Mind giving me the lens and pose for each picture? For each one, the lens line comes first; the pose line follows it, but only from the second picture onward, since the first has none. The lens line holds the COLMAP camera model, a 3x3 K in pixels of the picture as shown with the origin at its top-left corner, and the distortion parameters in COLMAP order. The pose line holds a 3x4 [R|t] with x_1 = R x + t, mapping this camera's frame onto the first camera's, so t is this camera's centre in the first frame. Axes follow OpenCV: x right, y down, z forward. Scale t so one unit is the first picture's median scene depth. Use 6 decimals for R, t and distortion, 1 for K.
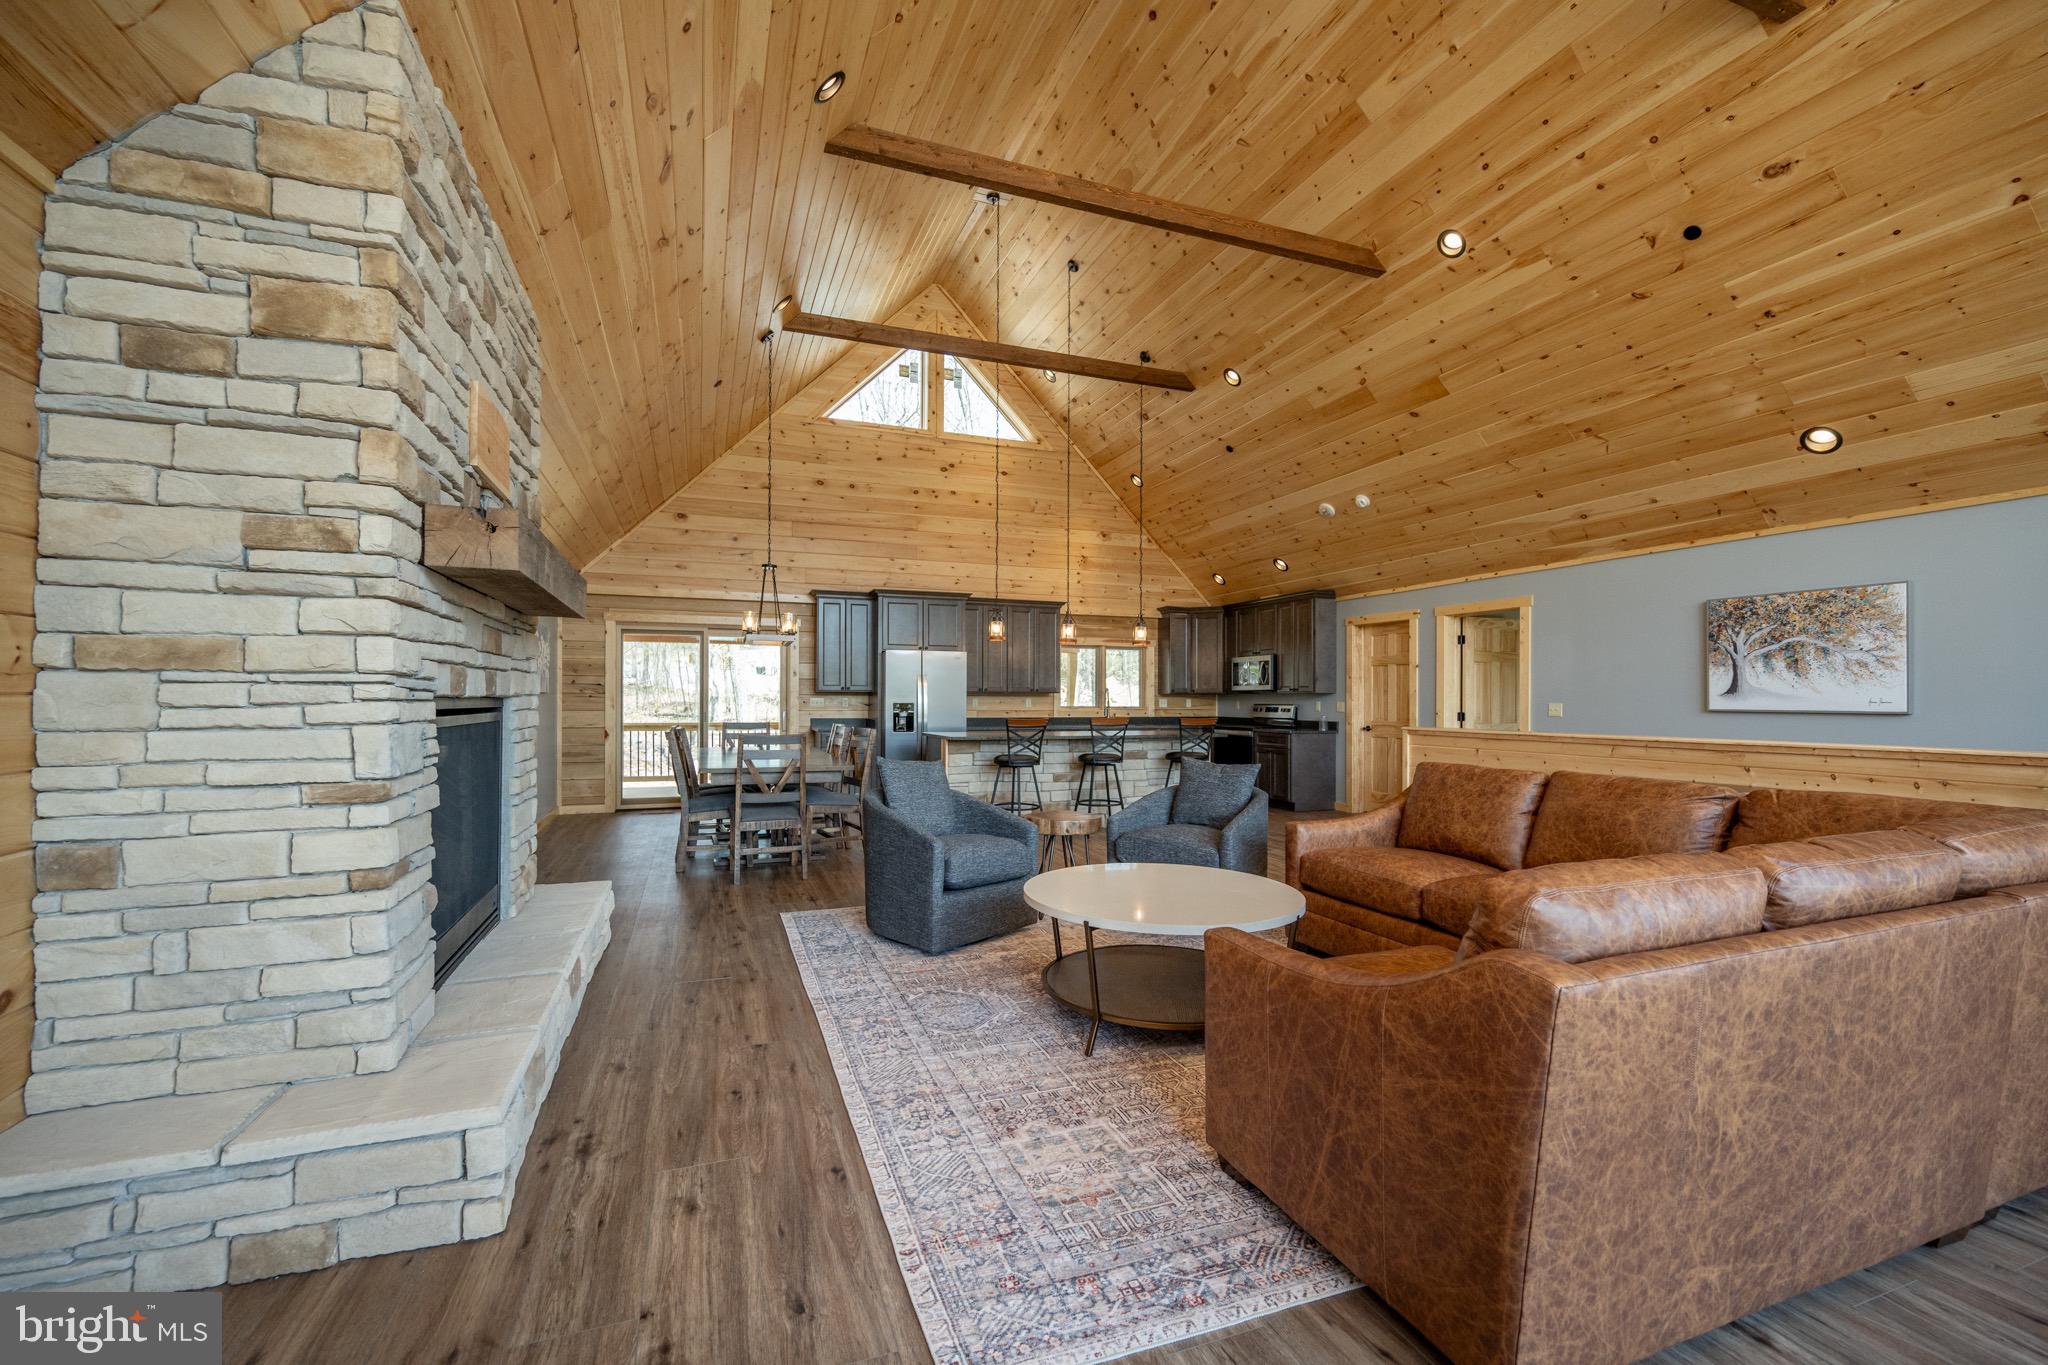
lens RADIAL K [[831.7, 0, 1024.0], [0, 831.7, 682.5], [0, 0, 1]] dist [-0.014431, 0.000176]
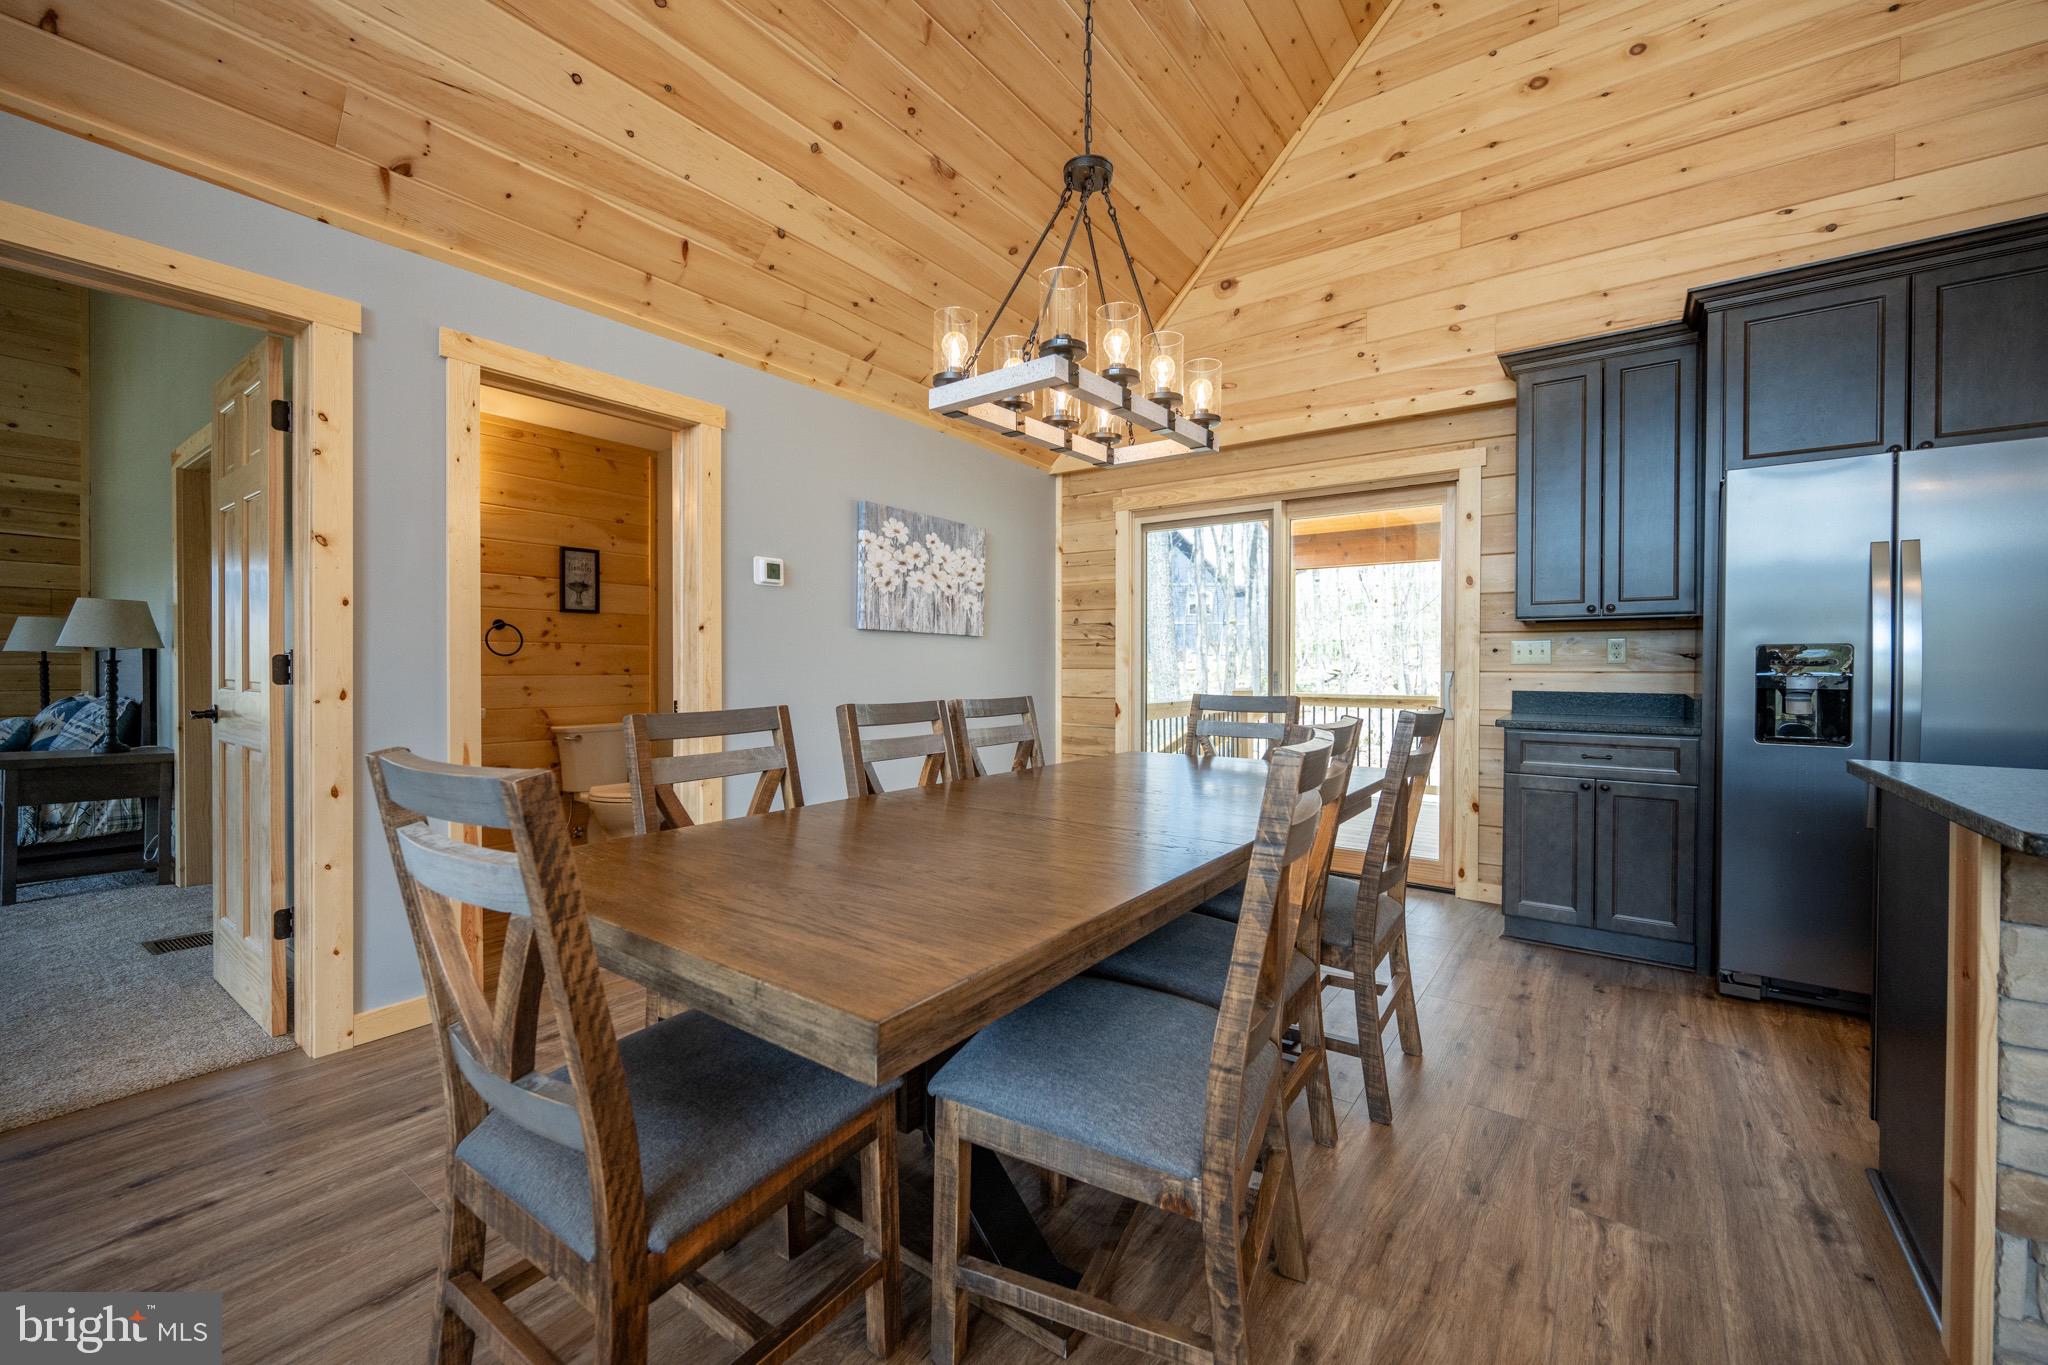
lens RADIAL K [[831.7, 0, 1024.0], [0, 831.7, 682.5], [0, 0, 1]] dist [-0.014431, 0.000176]
pose [[0.539906, 0.014137, -0.841607, -0.052257], [0.005289, 0.999782, 0.020188, 0.030293], [0.841709, -0.015351, 0.539714, 0.615391]]
